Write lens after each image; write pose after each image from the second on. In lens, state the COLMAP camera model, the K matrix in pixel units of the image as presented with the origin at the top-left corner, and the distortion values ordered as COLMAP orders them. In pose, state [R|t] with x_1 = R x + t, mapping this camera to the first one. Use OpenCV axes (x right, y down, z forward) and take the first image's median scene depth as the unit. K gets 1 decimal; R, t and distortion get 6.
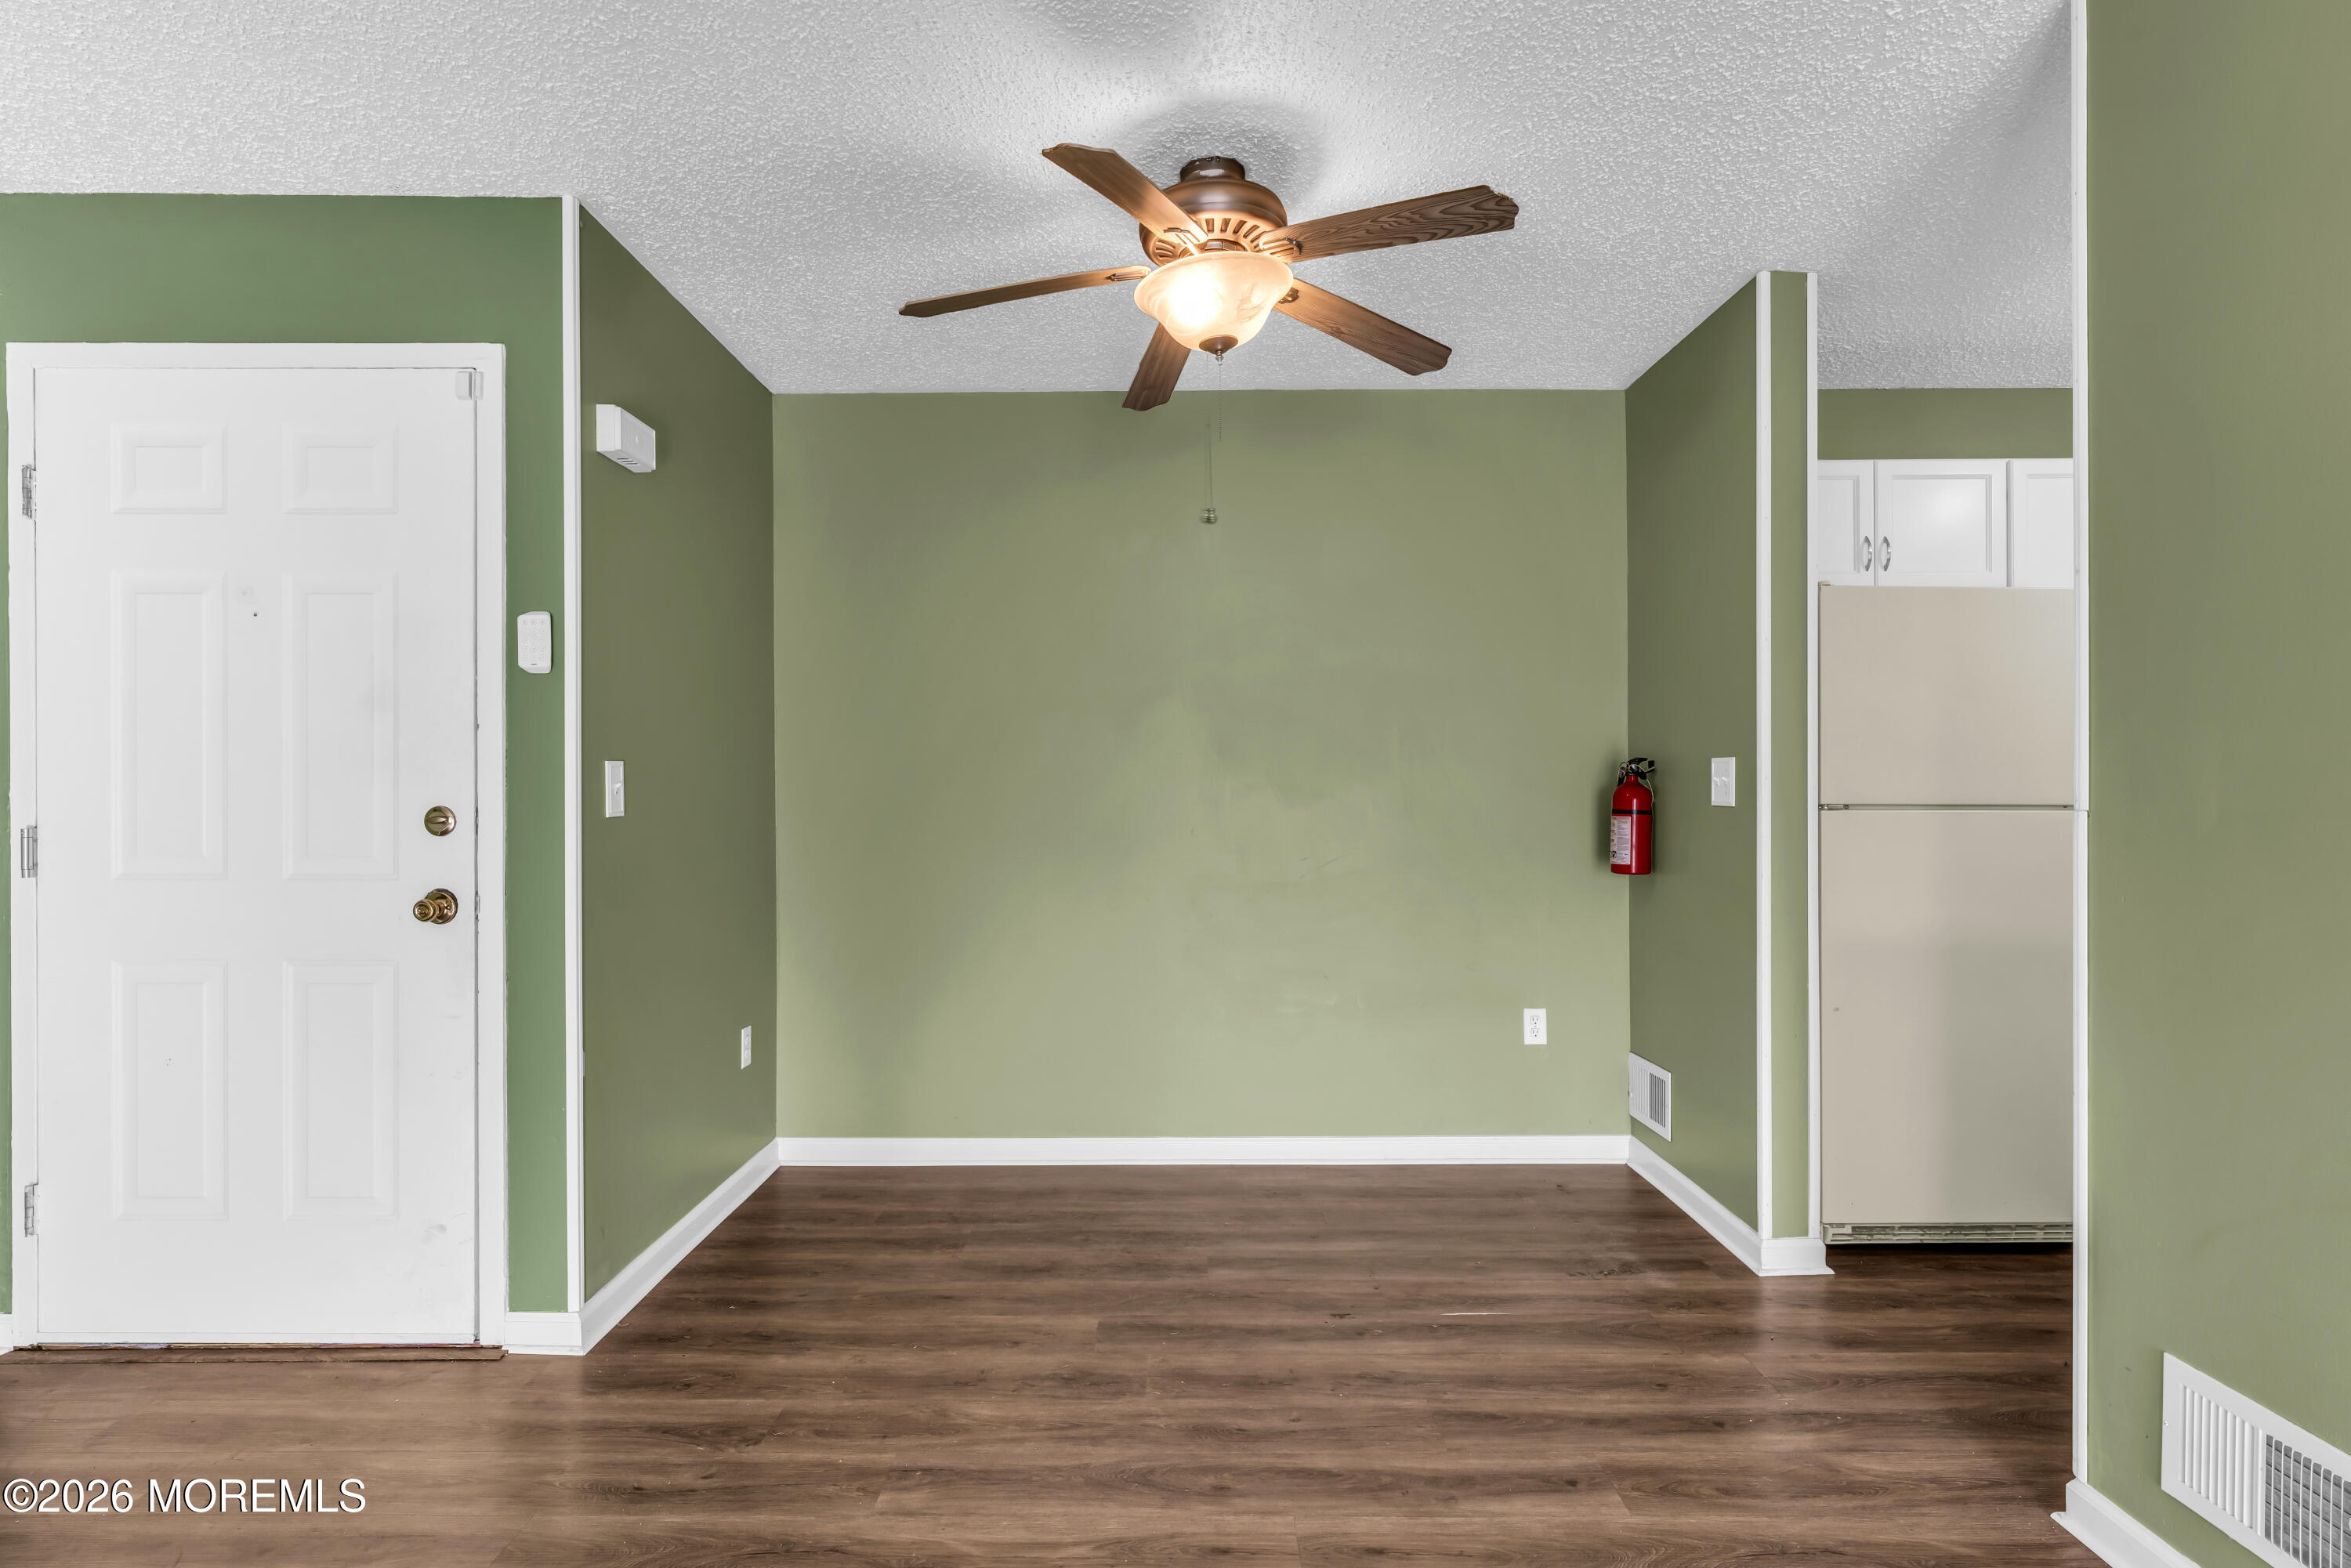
lens RADIAL K [[1193.2, 0, 1165.0], [0, 1193.2, 794.6], [0, 0, 1]] dist [0.002546, 0.000043]
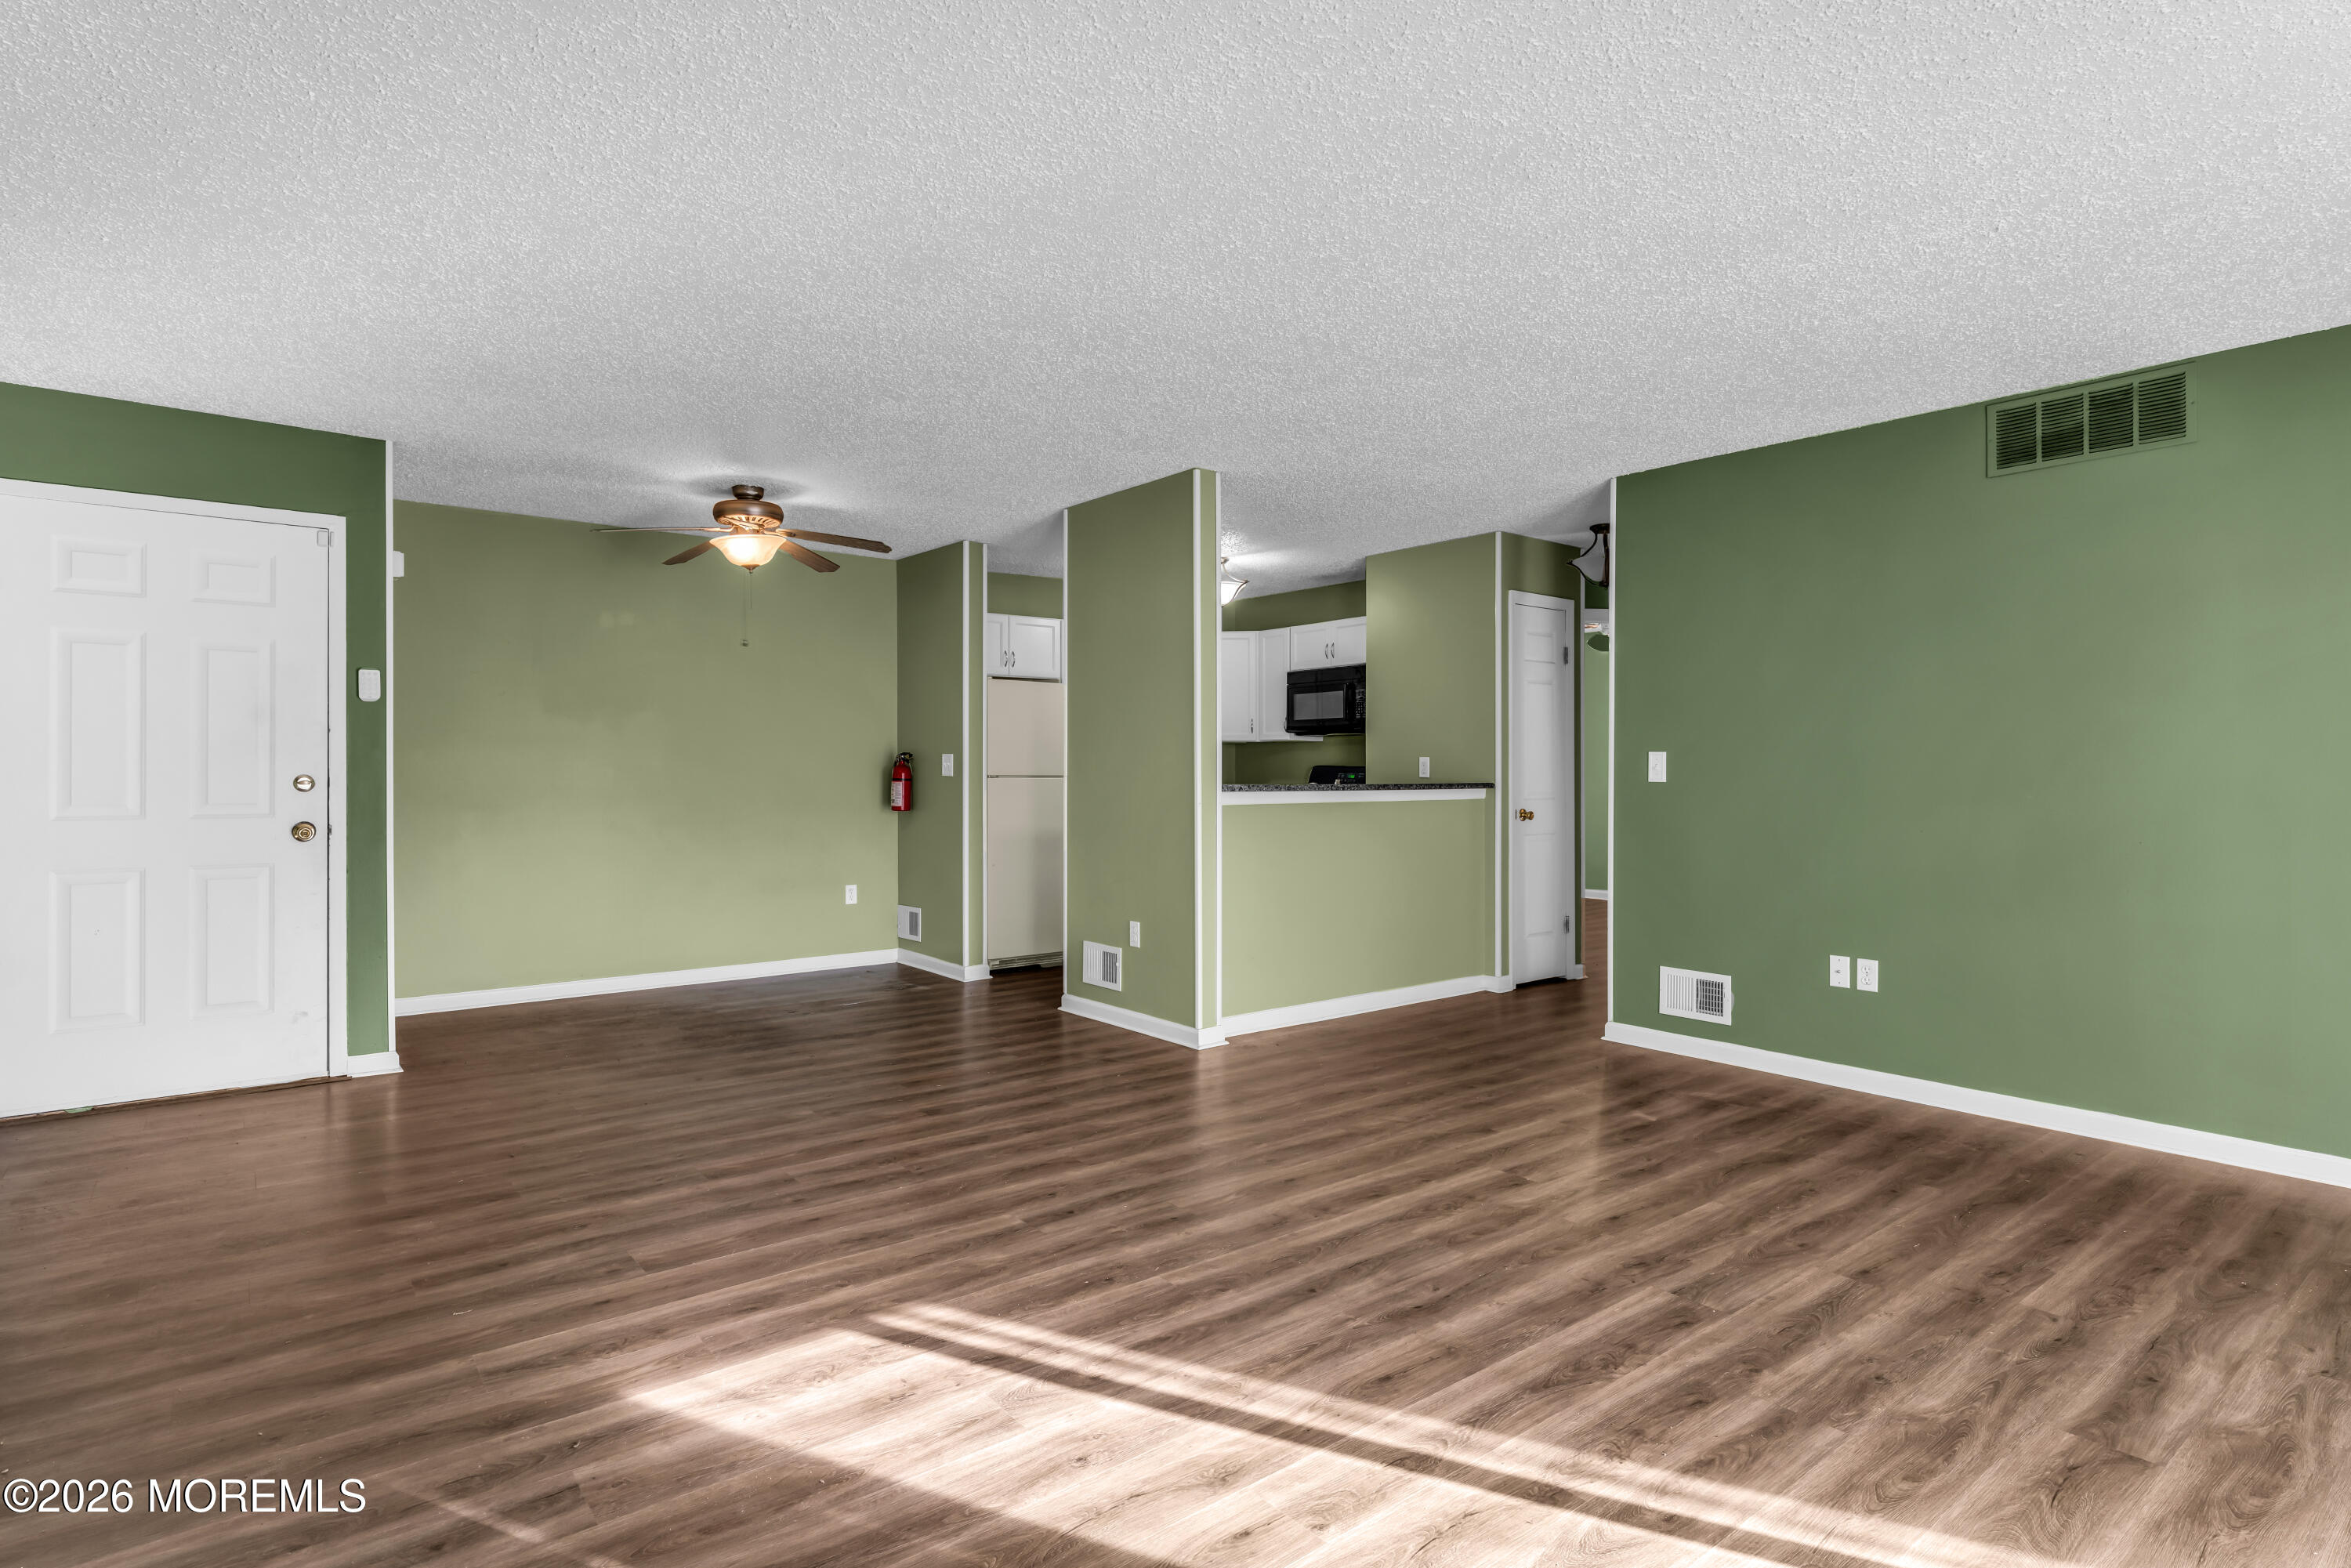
lens RADIAL K [[1193.2, 0, 1173.8], [0, 1193.2, 774.1], [0, 0, 1]] dist [0.002546, 0.000043]
pose [[0.782536, 0.001839, 0.622603, -0.583220], [-0.003131, 0.999995, 0.000982, 0.002874], [-0.622598, -0.002717, 0.782537, -0.987740]]
